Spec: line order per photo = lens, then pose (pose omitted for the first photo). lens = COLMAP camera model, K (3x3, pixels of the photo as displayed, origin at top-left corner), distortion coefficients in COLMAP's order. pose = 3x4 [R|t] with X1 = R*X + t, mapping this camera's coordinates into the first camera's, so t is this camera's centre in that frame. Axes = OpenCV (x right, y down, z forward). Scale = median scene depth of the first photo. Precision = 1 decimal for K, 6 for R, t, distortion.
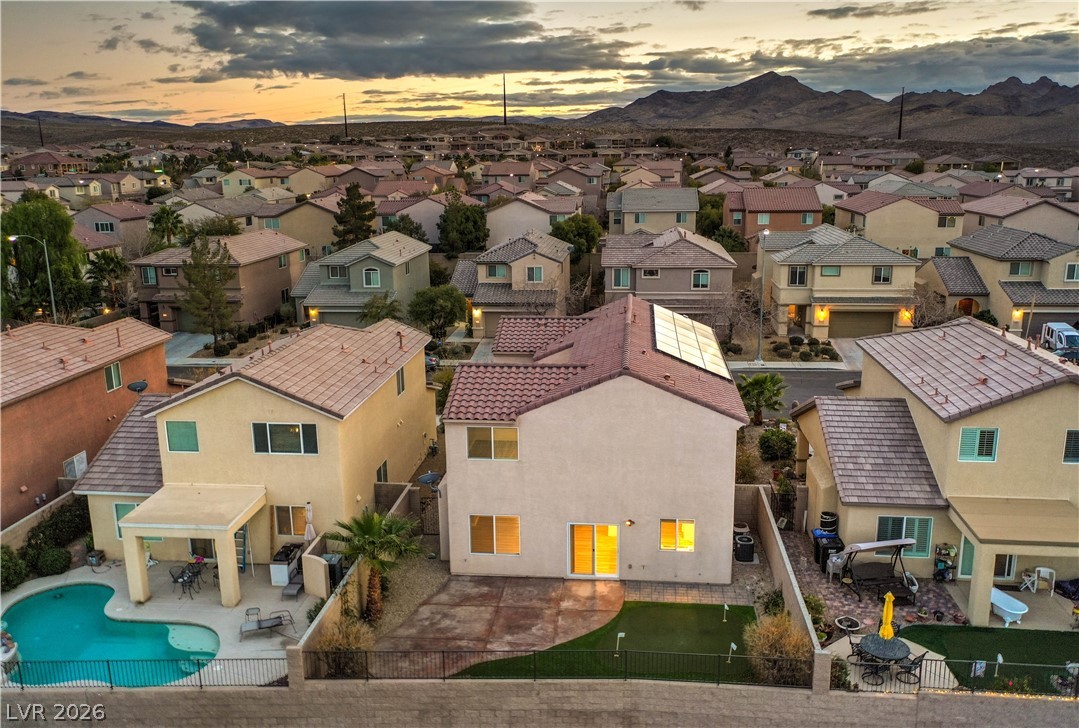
lens RADIAL K [[861.3, 0, 539.5], [0, 861.3, 364.0], [0, 0, 1]] dist [0.011809, 0.005120]
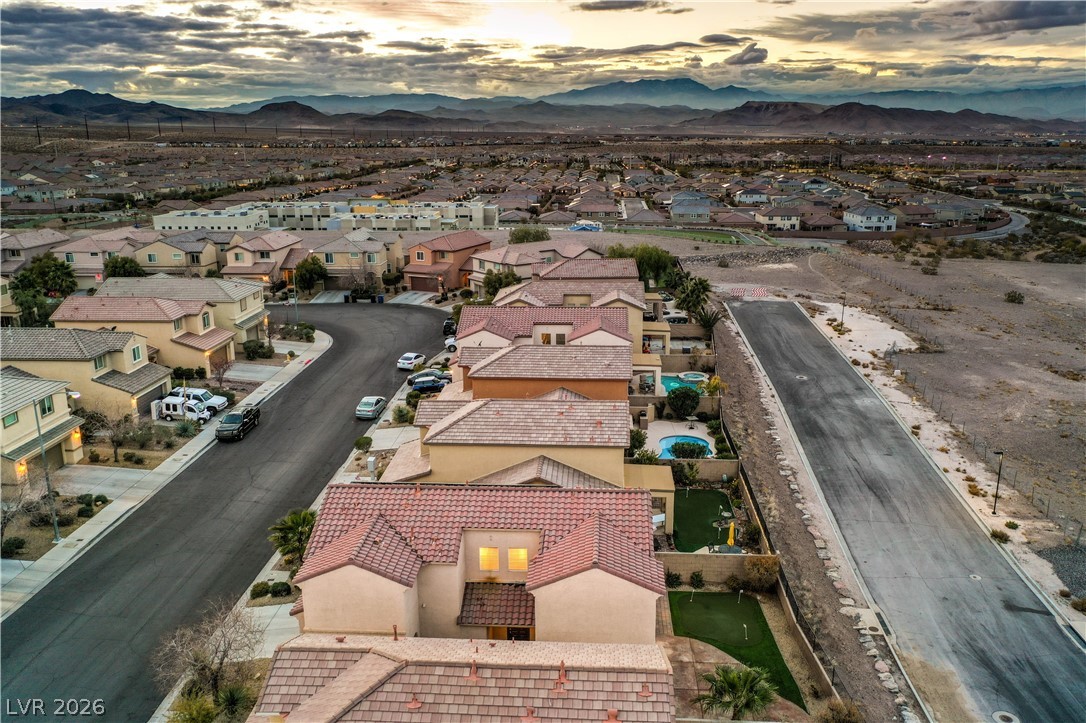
lens RADIAL K [[868.7, 0, 527.6], [0, 868.7, 364.0], [0, 0, 1]] dist [0.007989, 0.005189]
pose [[-0.026169, -0.251935, 0.967390, -1.157040], [0.252748, 0.934613, 0.250236, -0.564393], [-0.967178, 0.251054, 0.039218, 1.025682]]
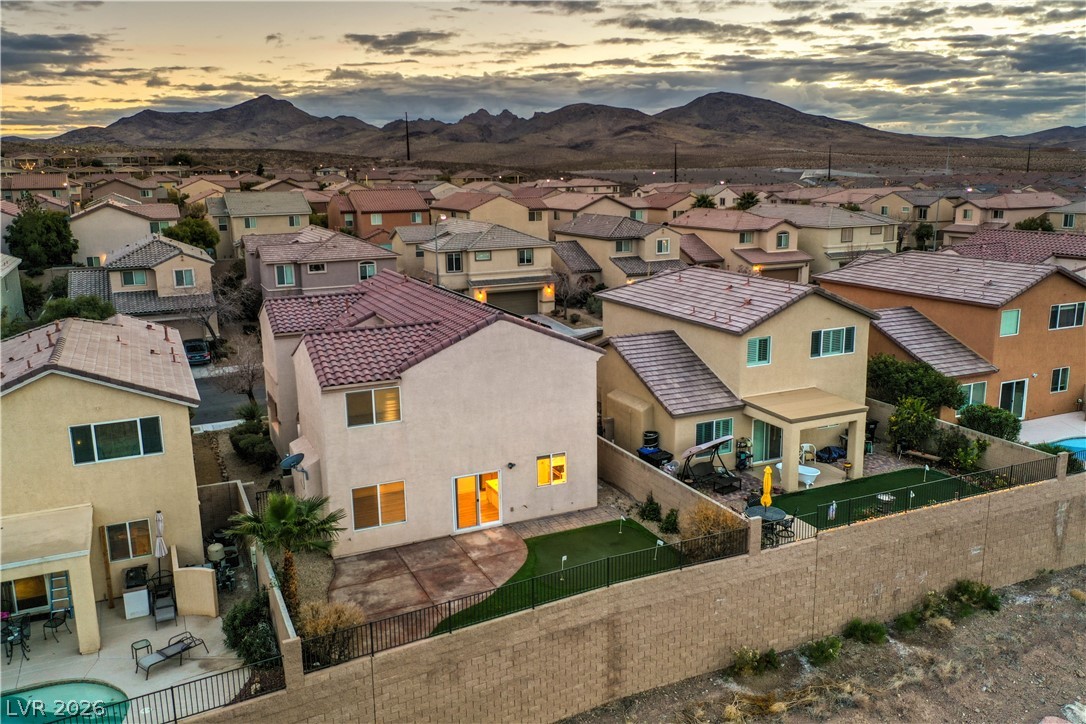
lens RADIAL K [[868.7, 0, 527.6], [0, 868.7, 364.5], [0, 0, 1]] dist [0.007989, 0.005189]
pose [[0.864519, -0.112503, 0.489846, -0.365352], [0.125156, 0.992113, 0.006972, 0.059469], [-0.486767, 0.055280, 0.871781, 0.082290]]
